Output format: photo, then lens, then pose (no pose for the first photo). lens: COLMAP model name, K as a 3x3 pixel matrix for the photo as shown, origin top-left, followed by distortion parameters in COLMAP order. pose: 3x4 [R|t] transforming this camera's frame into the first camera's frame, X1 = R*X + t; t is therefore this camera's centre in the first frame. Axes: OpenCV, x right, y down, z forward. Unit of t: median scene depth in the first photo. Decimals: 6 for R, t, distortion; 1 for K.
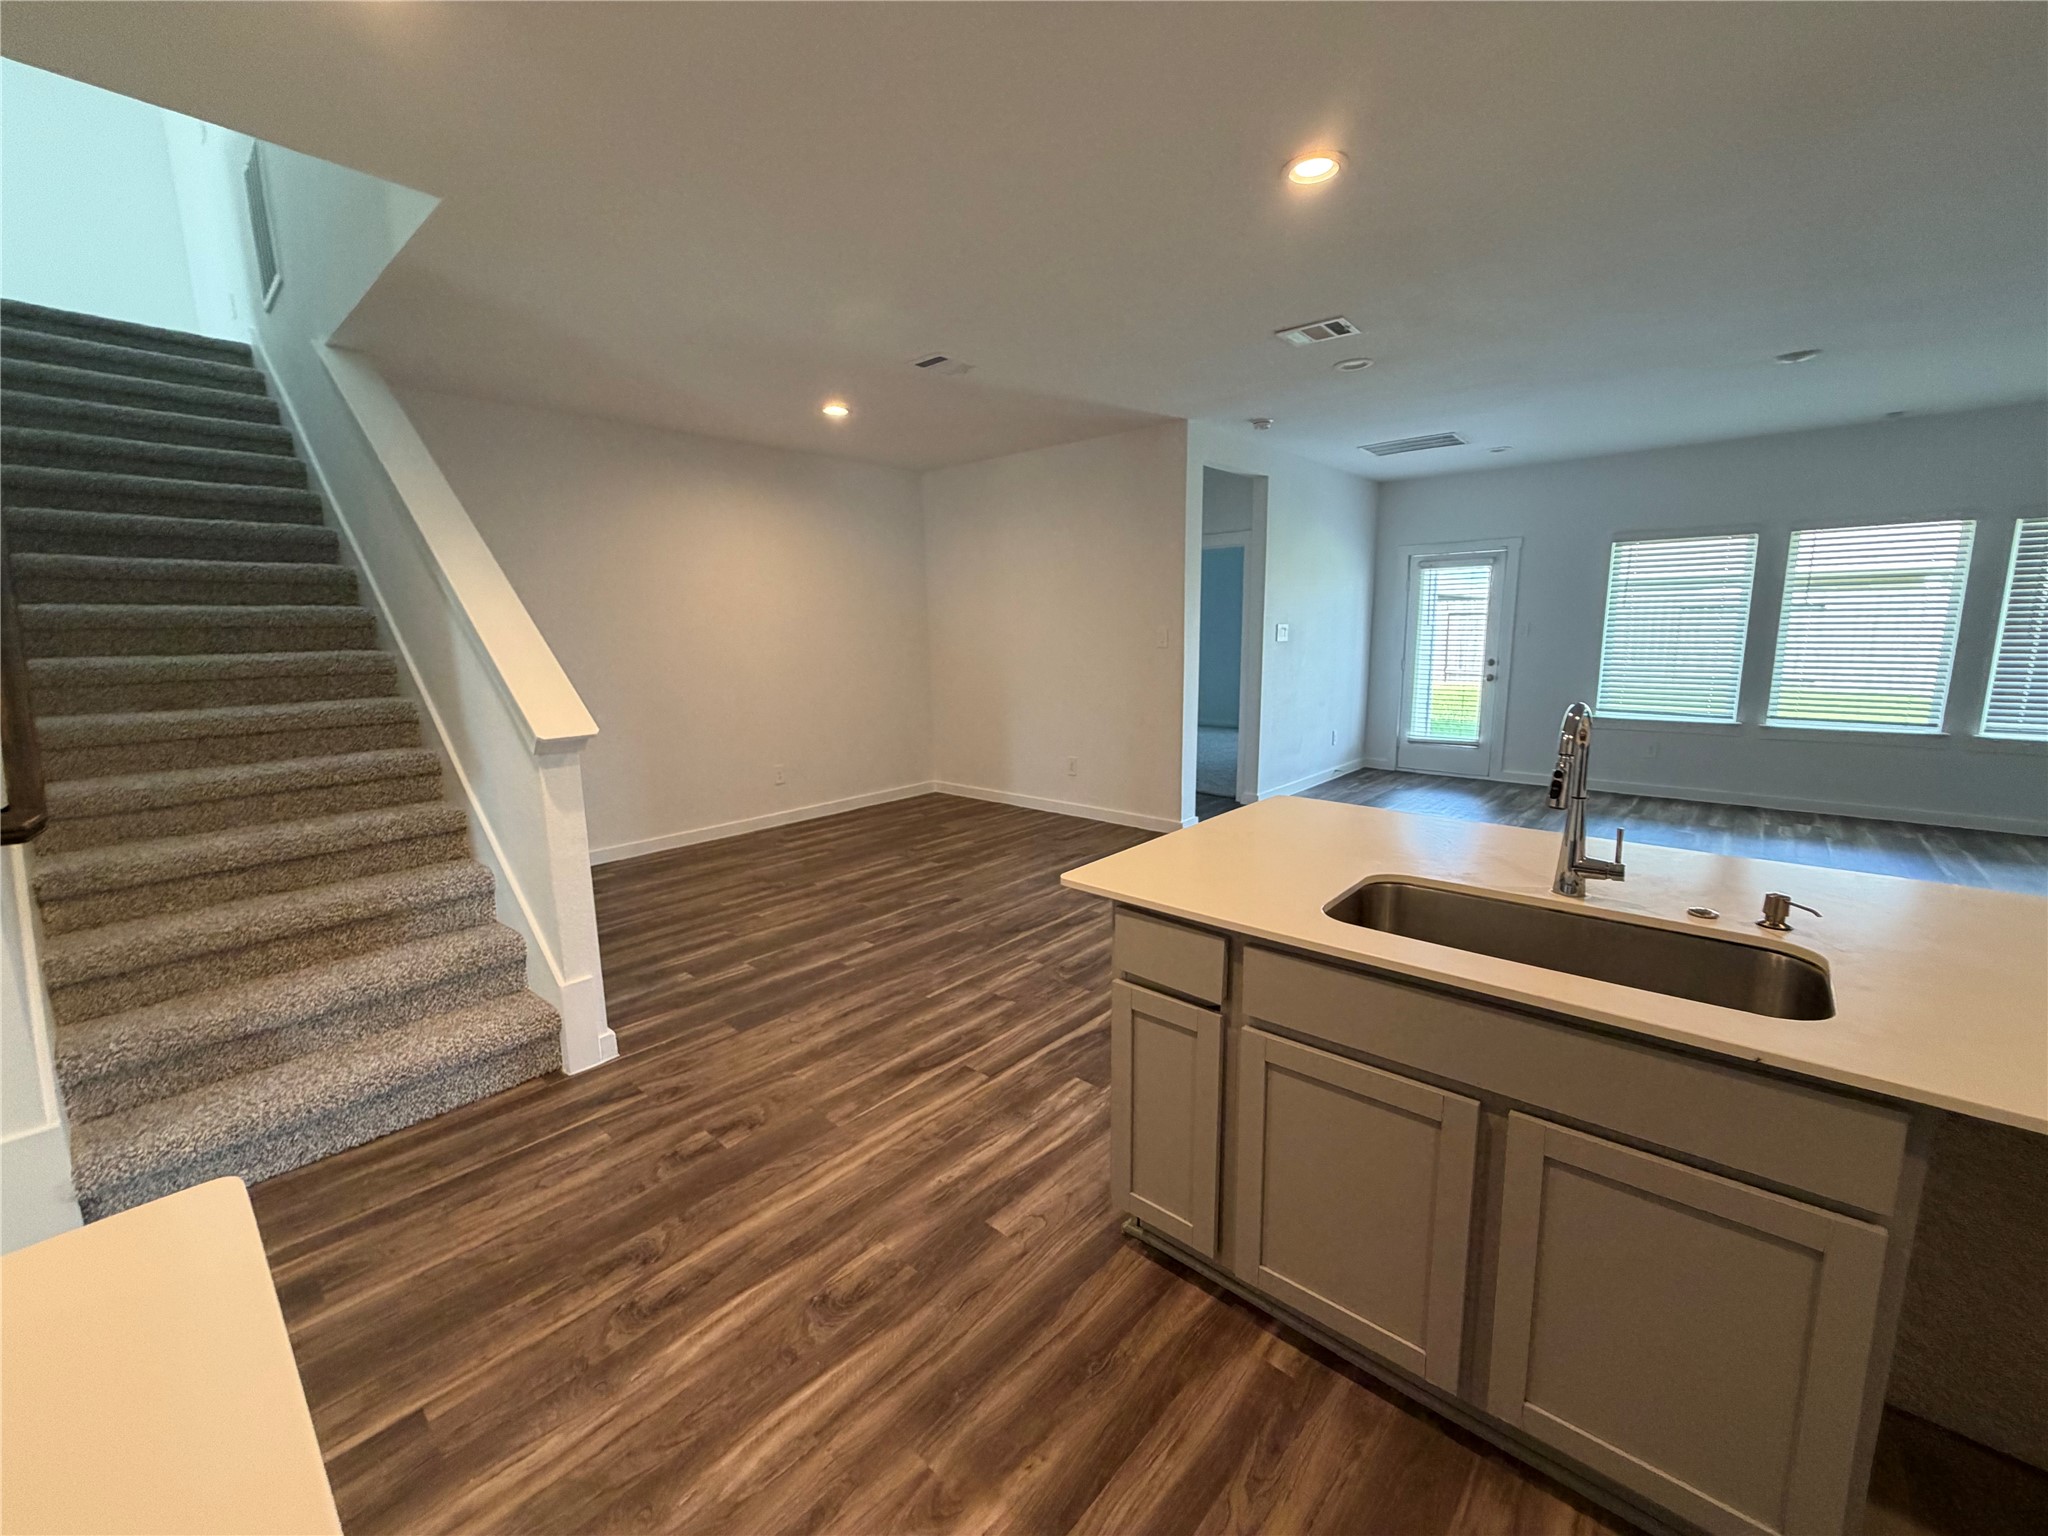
lens RADIAL K [[816.6, 0, 1018.5], [0, 816.6, 767.6], [0, 0, 1]] dist [0.000389, -0.000057]
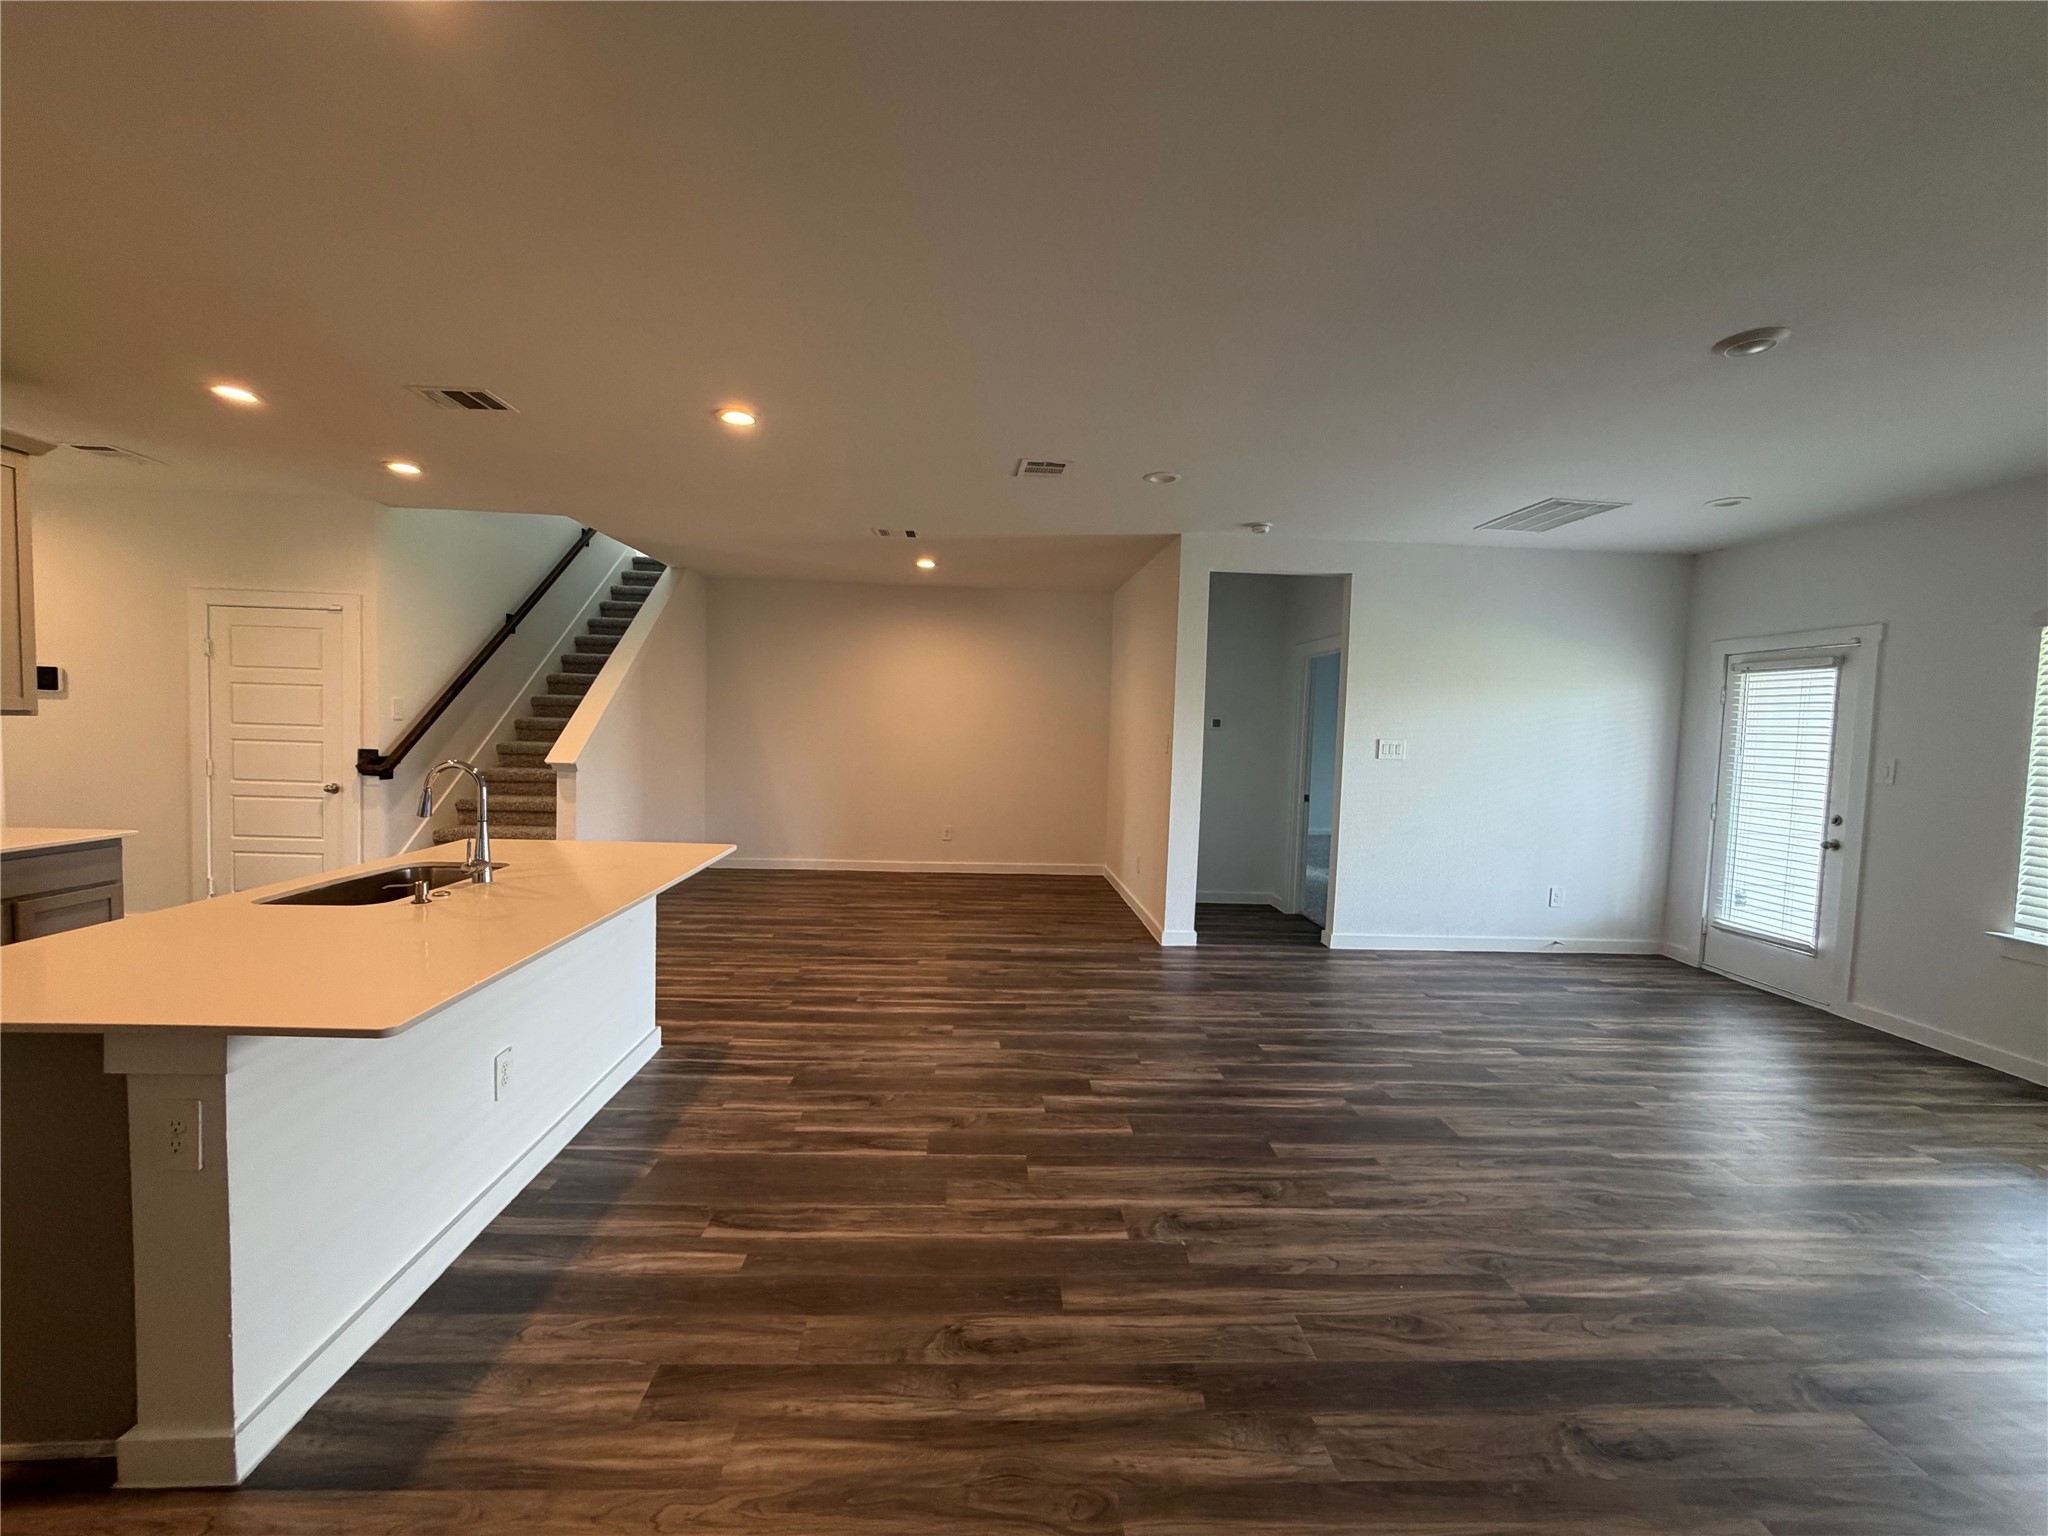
lens RADIAL K [[816.6, 0, 1023.3], [0, 816.6, 765.9], [0, 0, 1]] dist [0.000389, -0.000057]
pose [[0.709464, 0.074590, -0.700784, 1.822105], [-0.162167, 0.984978, -0.059337, -0.103319], [0.685830, 0.155741, 0.710902, 0.400223]]
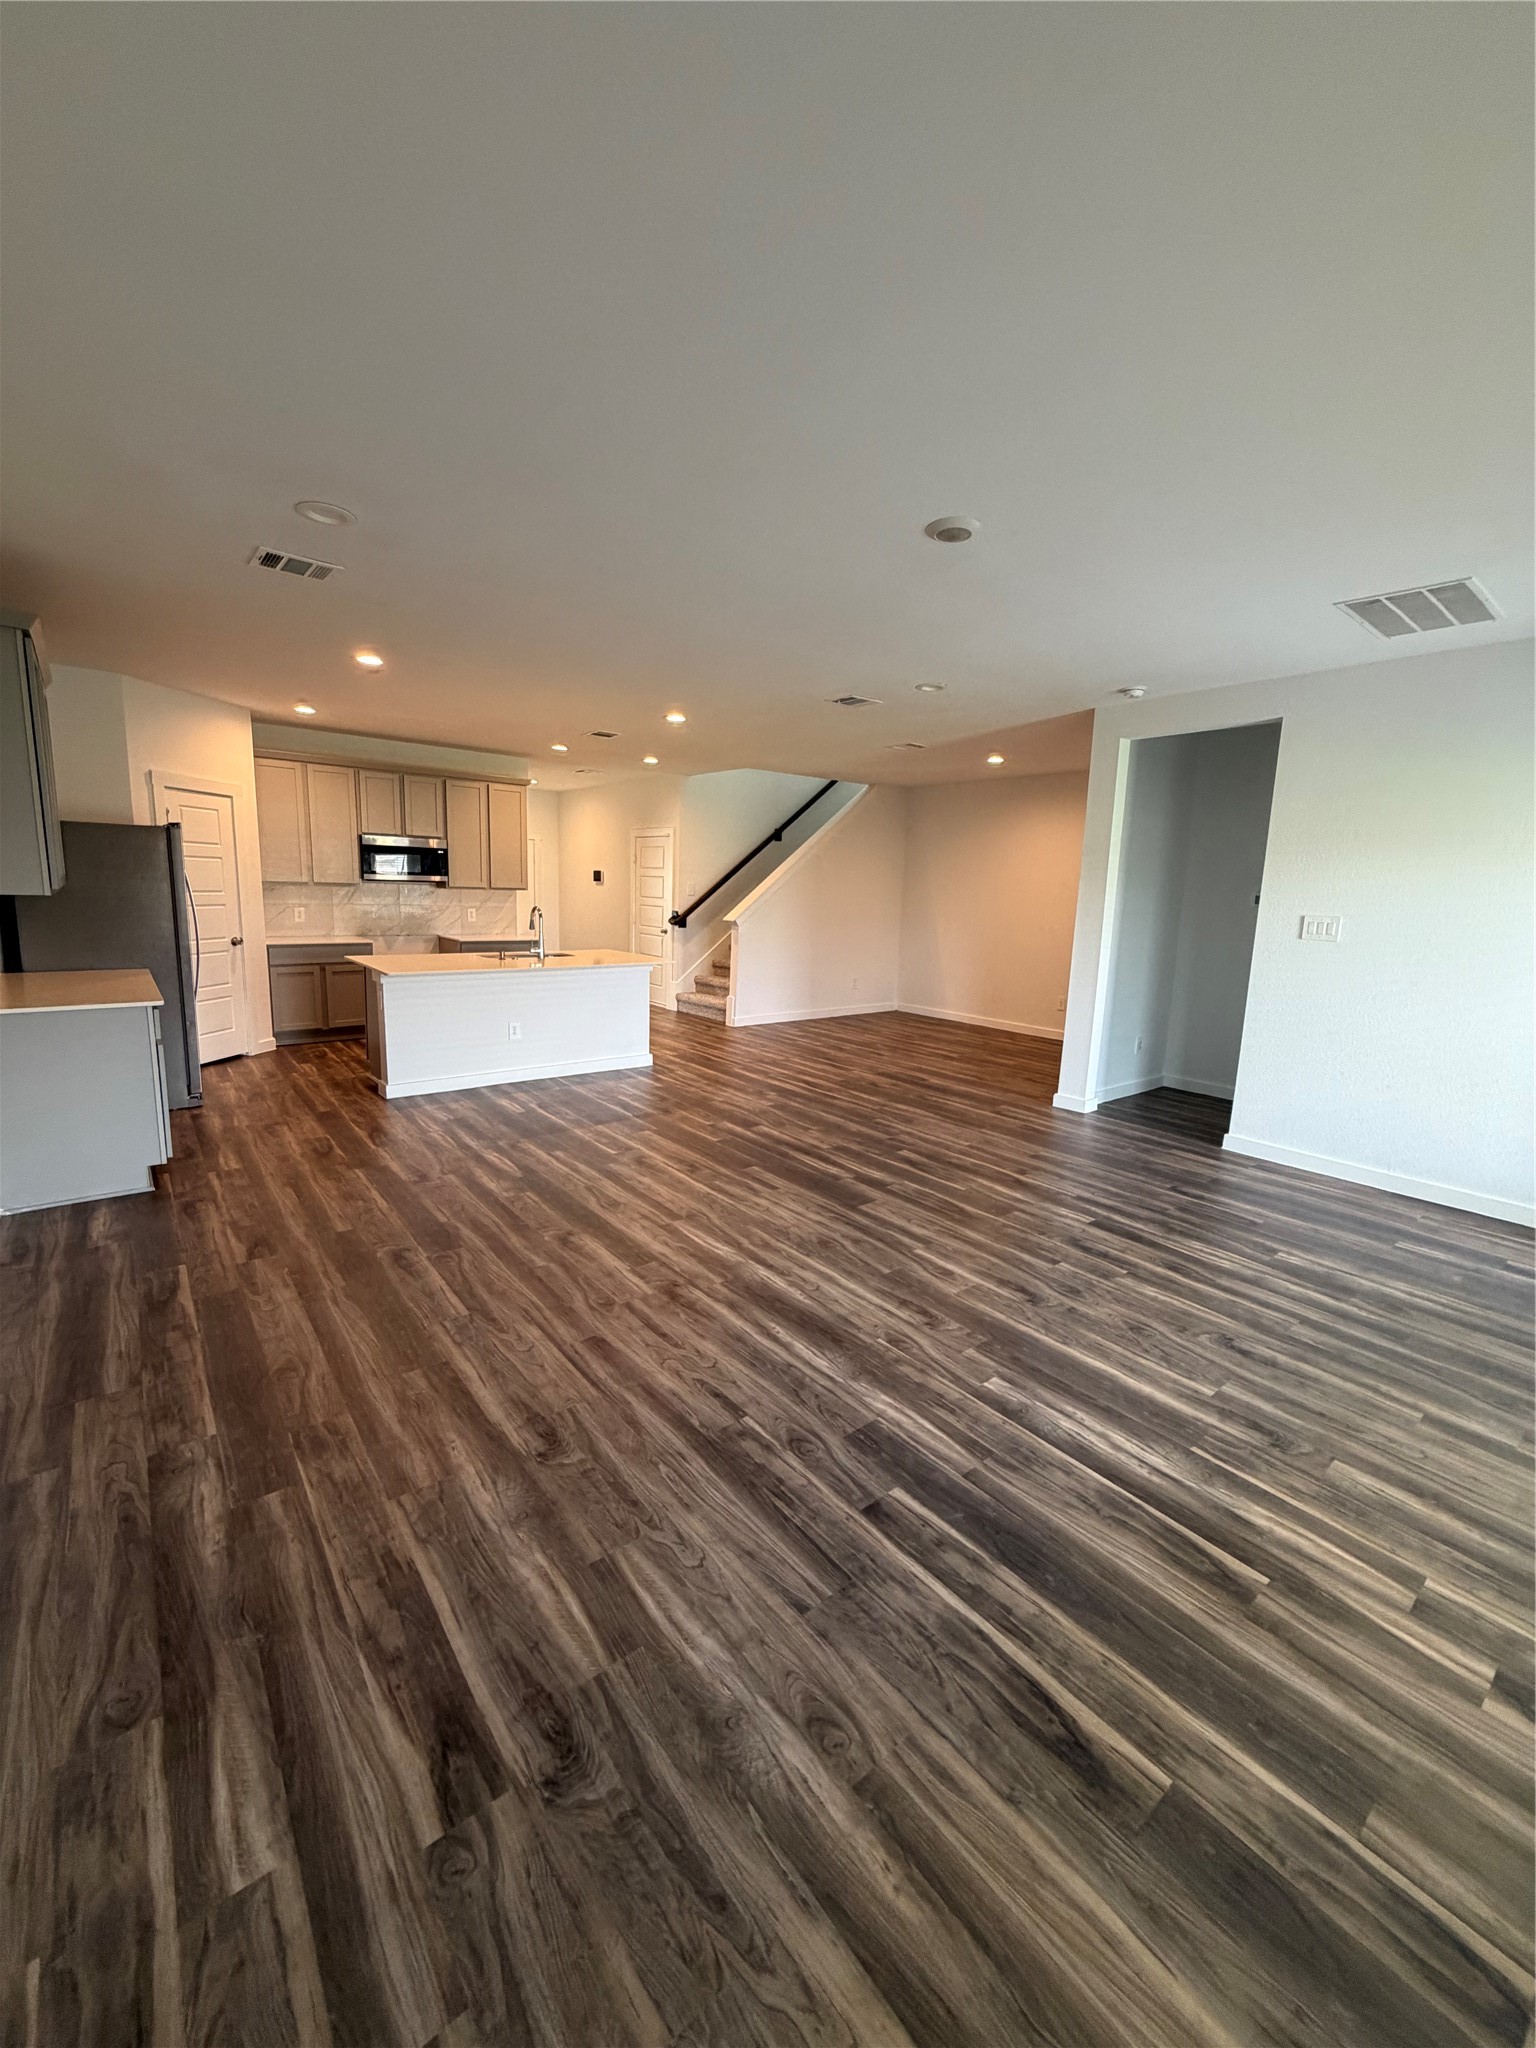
lens RADIAL K [[816.6, 0, 772.3], [0, 816.6, 1021.2], [0, 0, 1]] dist [0.000389, -0.000057]
pose [[-0.149247, 0.173219, -0.973509, 3.043724], [-0.199198, 0.959084, 0.201191, -0.384417], [0.968527, 0.223949, -0.108636, 1.804806]]
